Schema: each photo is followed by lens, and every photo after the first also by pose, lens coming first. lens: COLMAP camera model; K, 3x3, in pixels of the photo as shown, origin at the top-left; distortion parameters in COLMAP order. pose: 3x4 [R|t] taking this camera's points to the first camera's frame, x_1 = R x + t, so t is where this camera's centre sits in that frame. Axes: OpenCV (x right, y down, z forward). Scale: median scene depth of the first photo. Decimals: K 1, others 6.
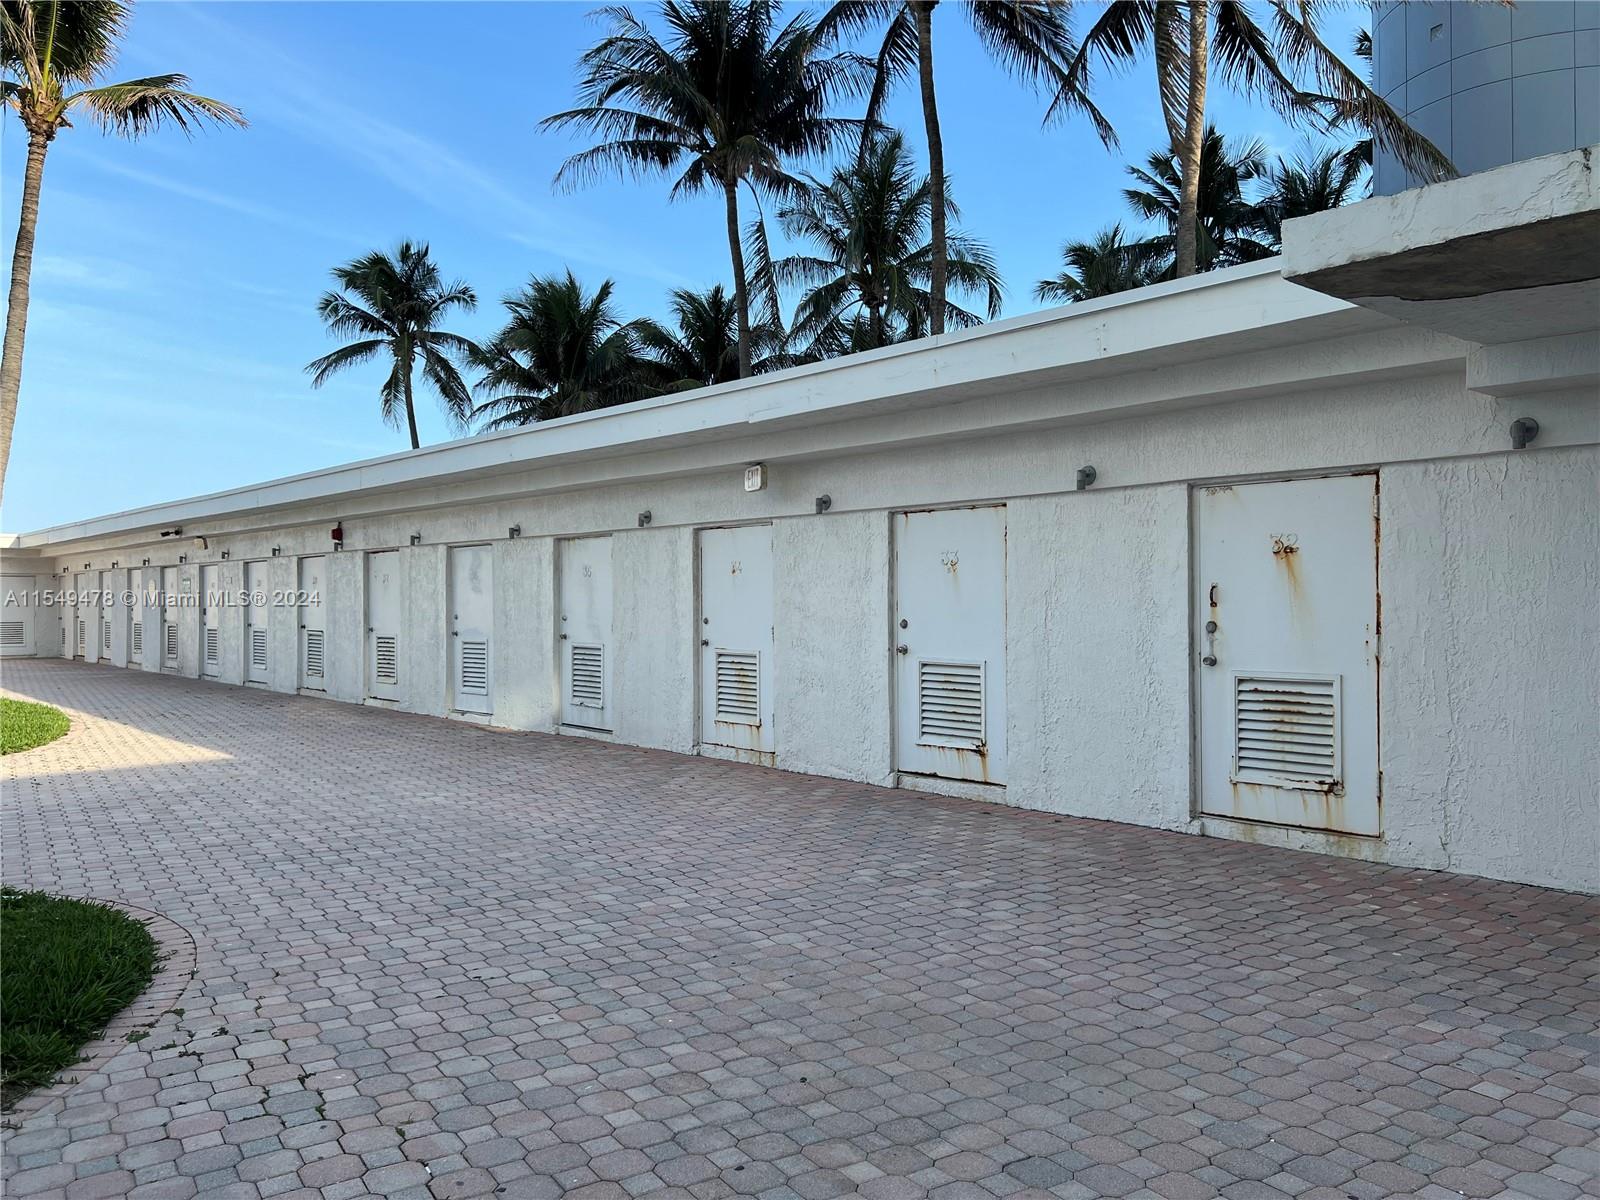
lens RADIAL K [[1259.1, 0, 800.0], [0, 1259.1, 600.0], [0, 0, 1]] dist [0.023143, -0.002075]
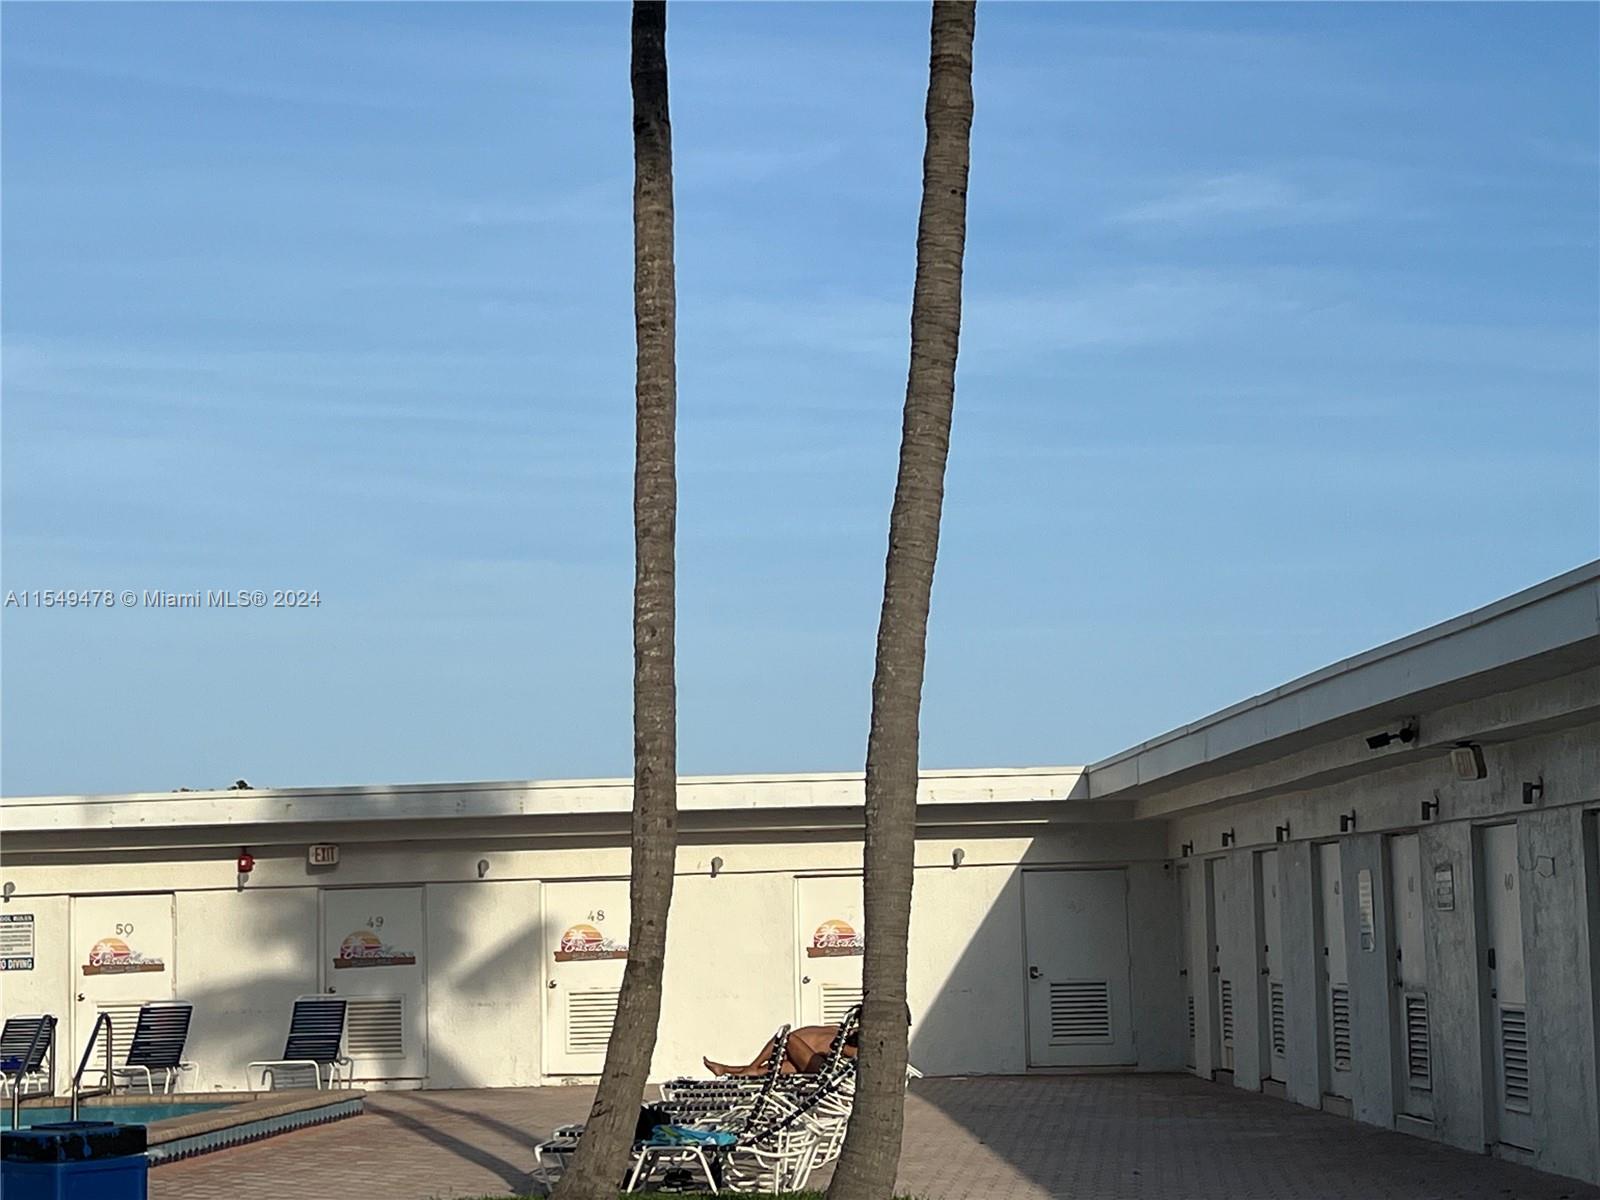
lens RADIAL K [[3215.7, 0, 800.0], [0, 3215.7, 600.0], [0, 0, 1]] dist [-0.012662, -0.135590]
pose [[0.783577, -0.085640, -0.615364, -0.064489], [0.030106, 0.994525, -0.100072, -0.005660], [0.620565, 0.059887, 0.781865, 0.175182]]
